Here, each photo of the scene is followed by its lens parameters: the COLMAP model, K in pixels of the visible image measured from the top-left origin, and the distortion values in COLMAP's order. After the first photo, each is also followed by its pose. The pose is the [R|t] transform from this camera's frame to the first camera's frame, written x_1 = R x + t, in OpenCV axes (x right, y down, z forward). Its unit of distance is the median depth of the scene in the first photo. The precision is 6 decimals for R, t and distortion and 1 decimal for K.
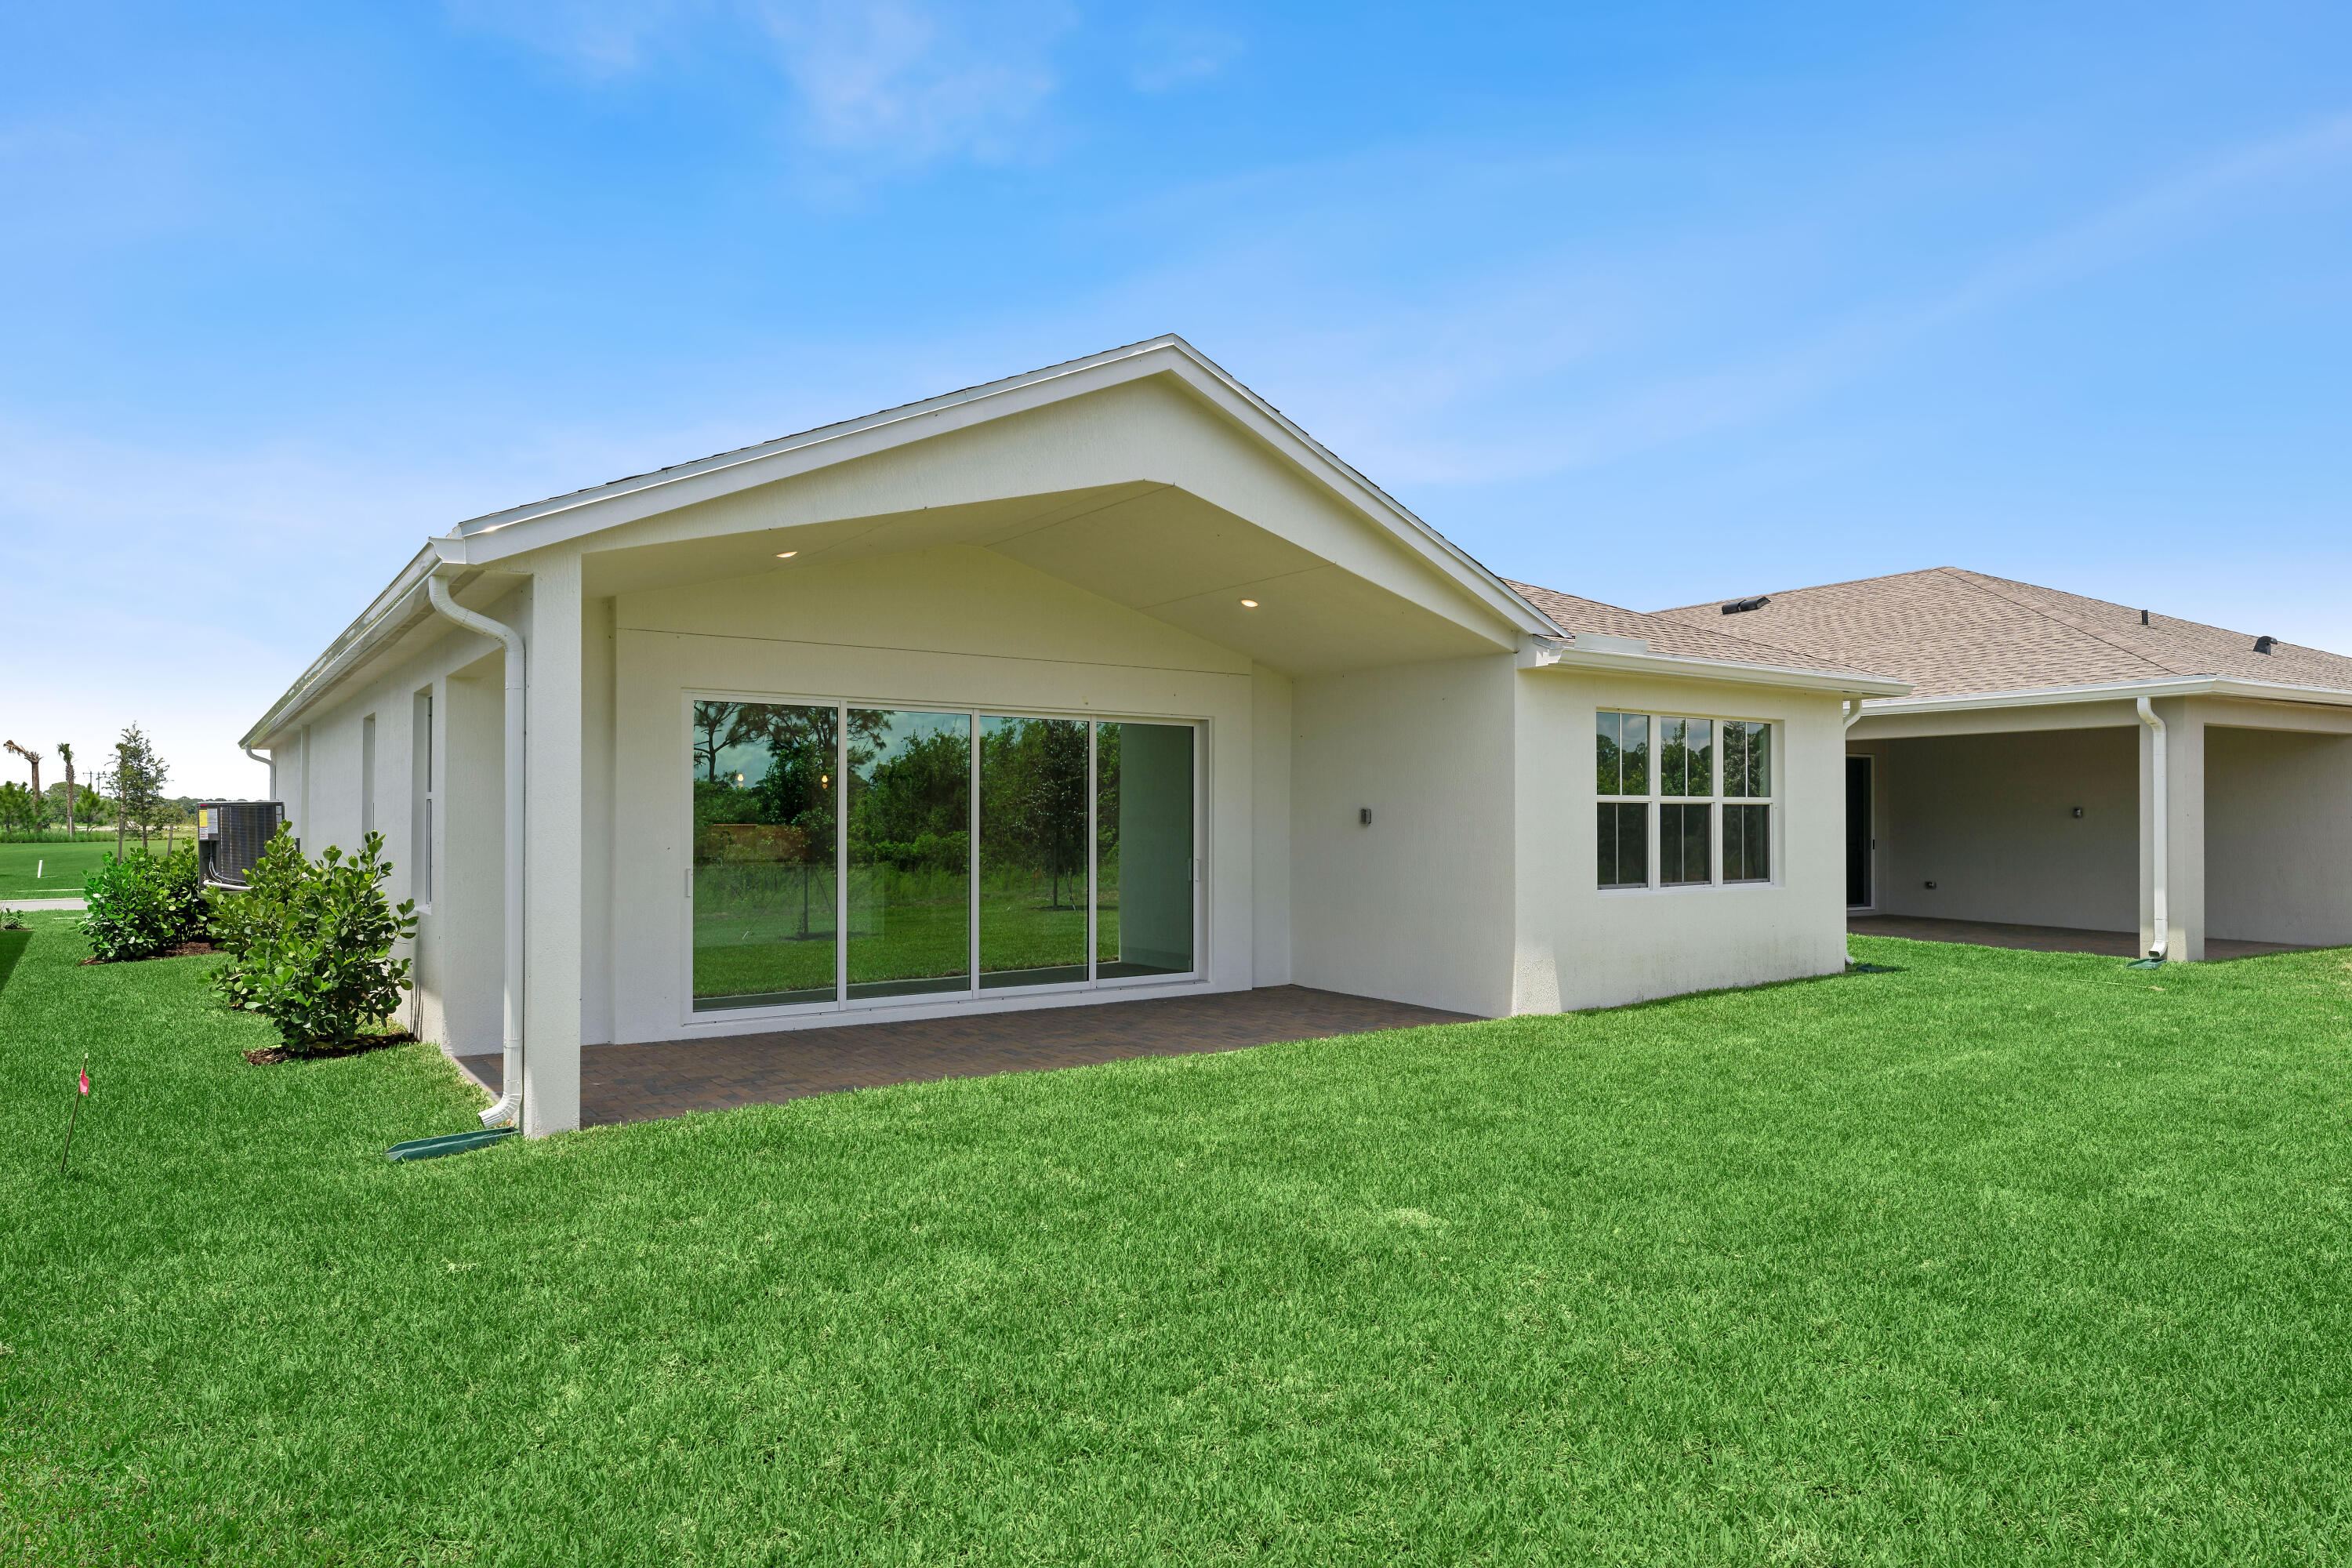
lens RADIAL K [[1353.5, 0, 1171.8], [0, 1353.5, 793.1], [0, 0, 1]] dist [-0.005261, 0.000098]
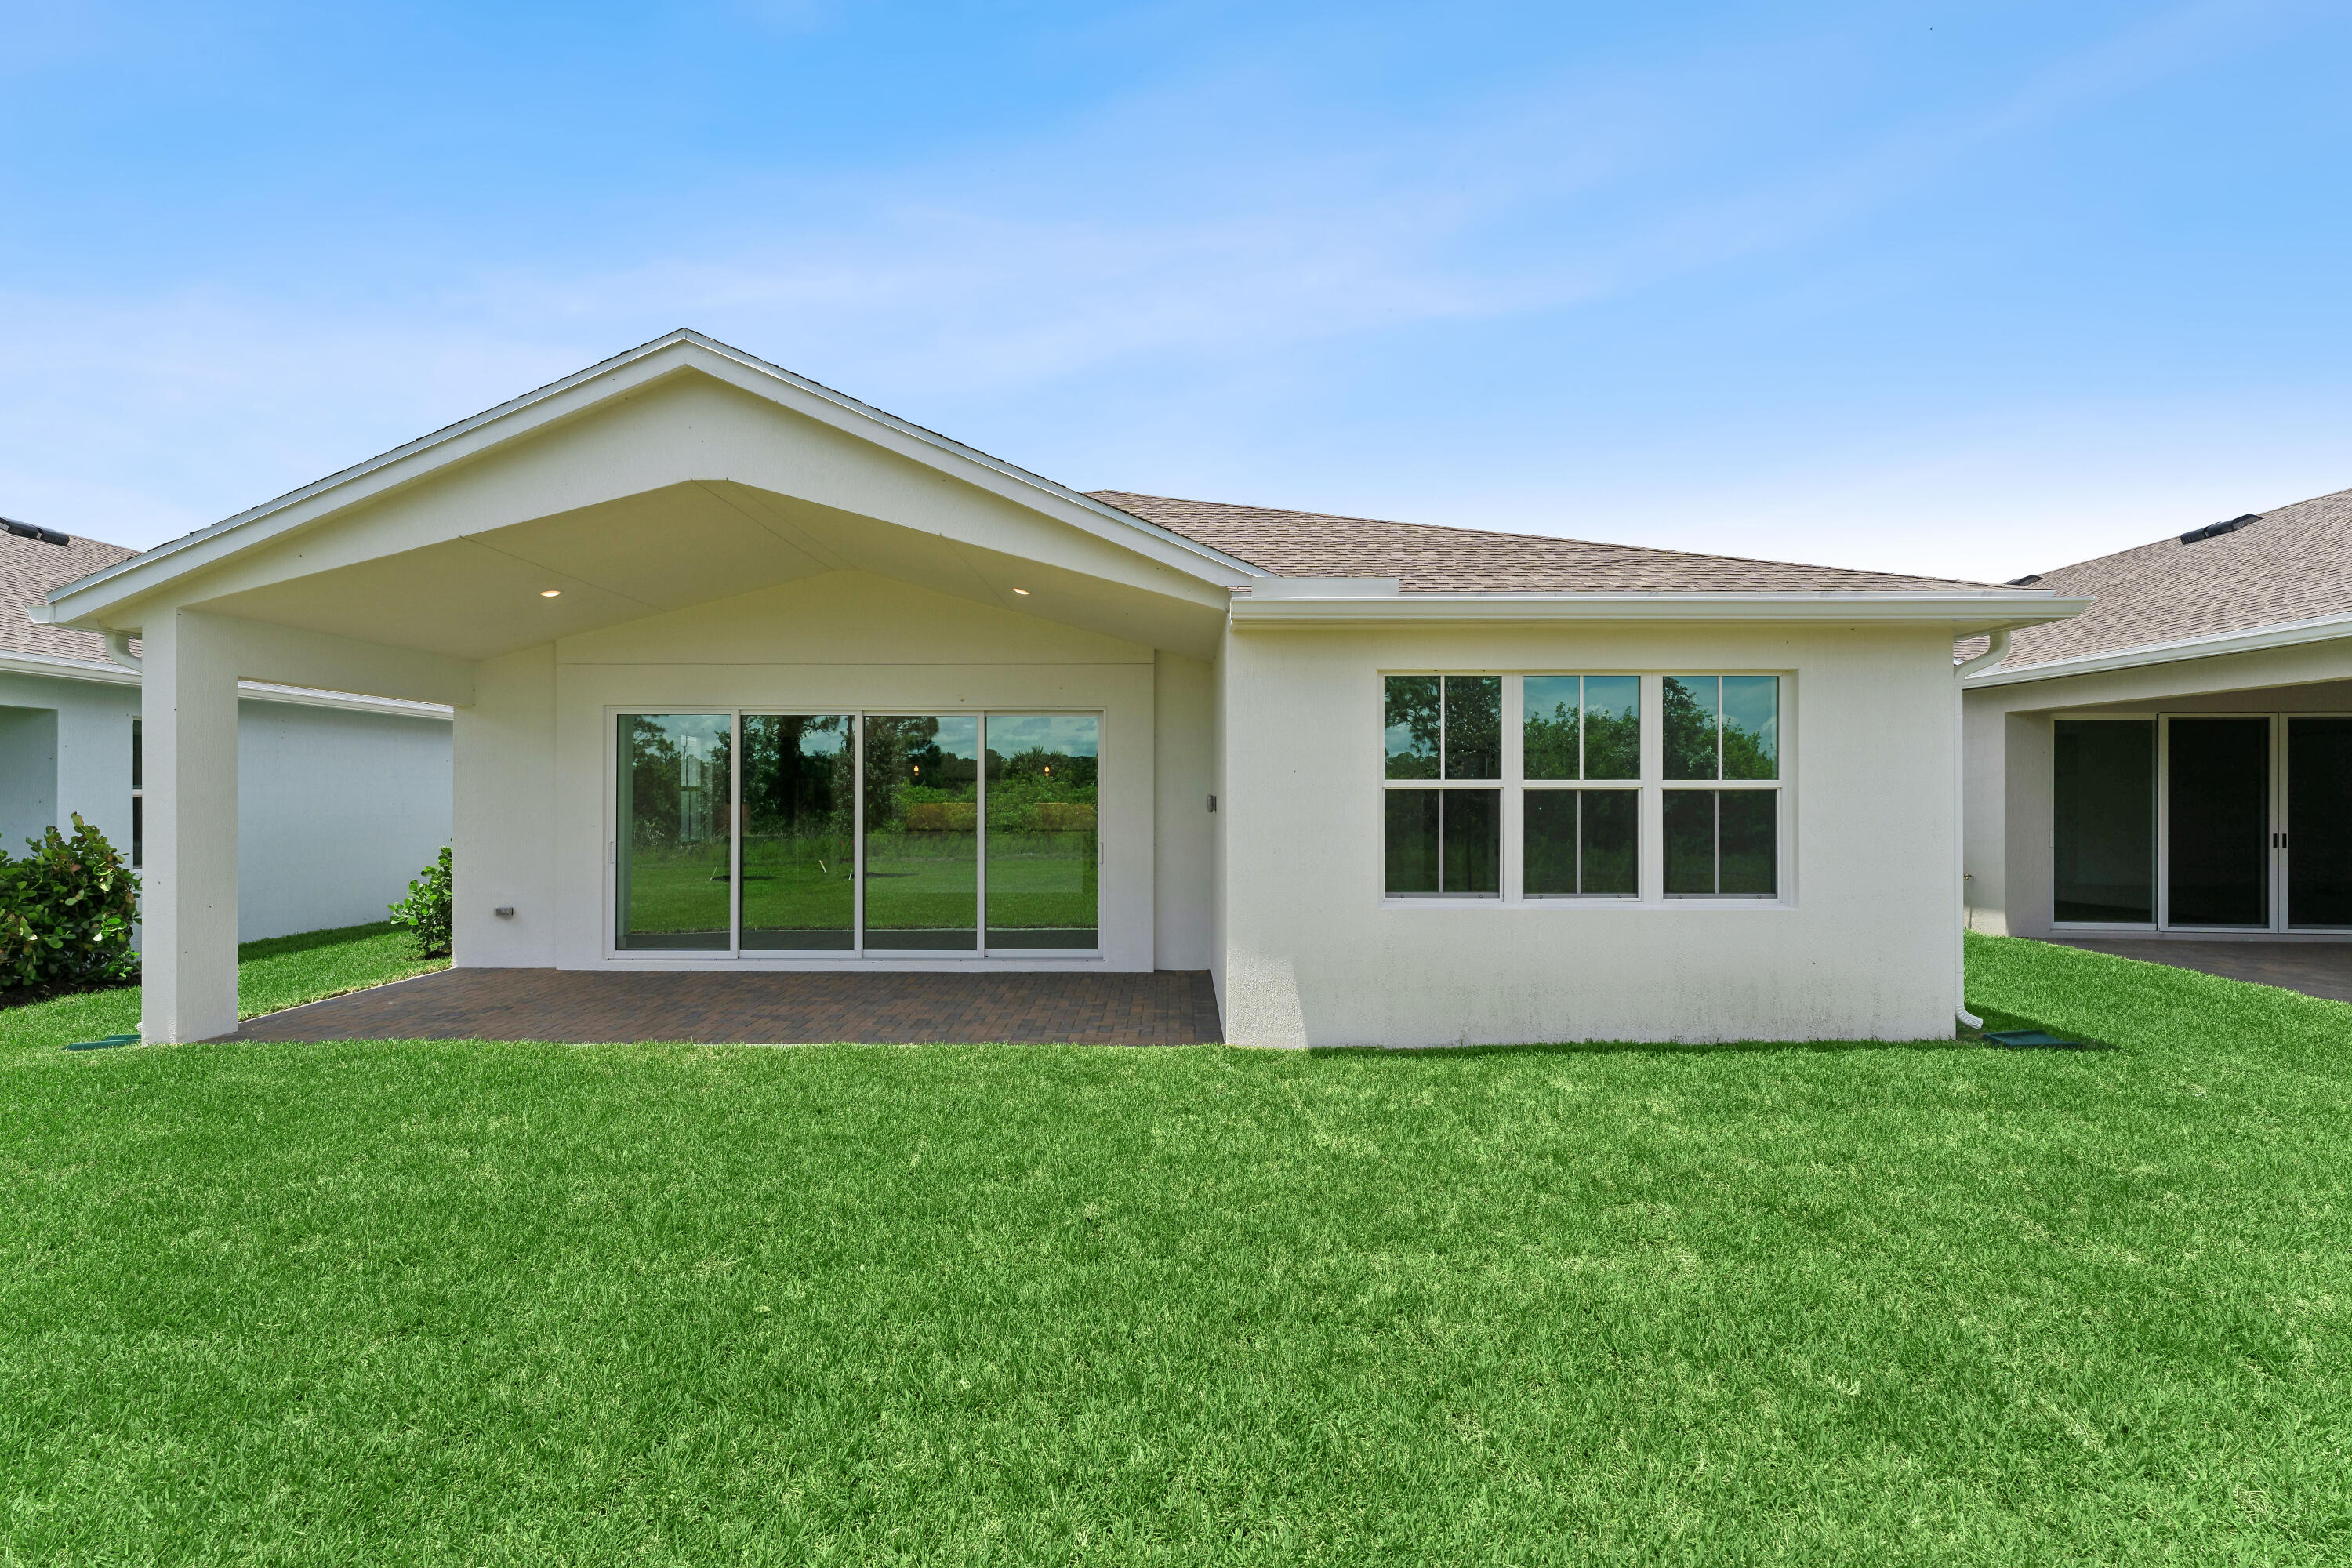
lens RADIAL K [[948.8, 0, 1179.1], [0, 948.8, 784.5], [0, 0, 1]] dist [-0.000709, 0.000505]
pose [[0.824262, -0.004744, -0.566188, 0.498166], [0.007723, 0.999966, 0.002865, 0.001704], [0.566156, -0.006734, 0.824271, 0.438214]]
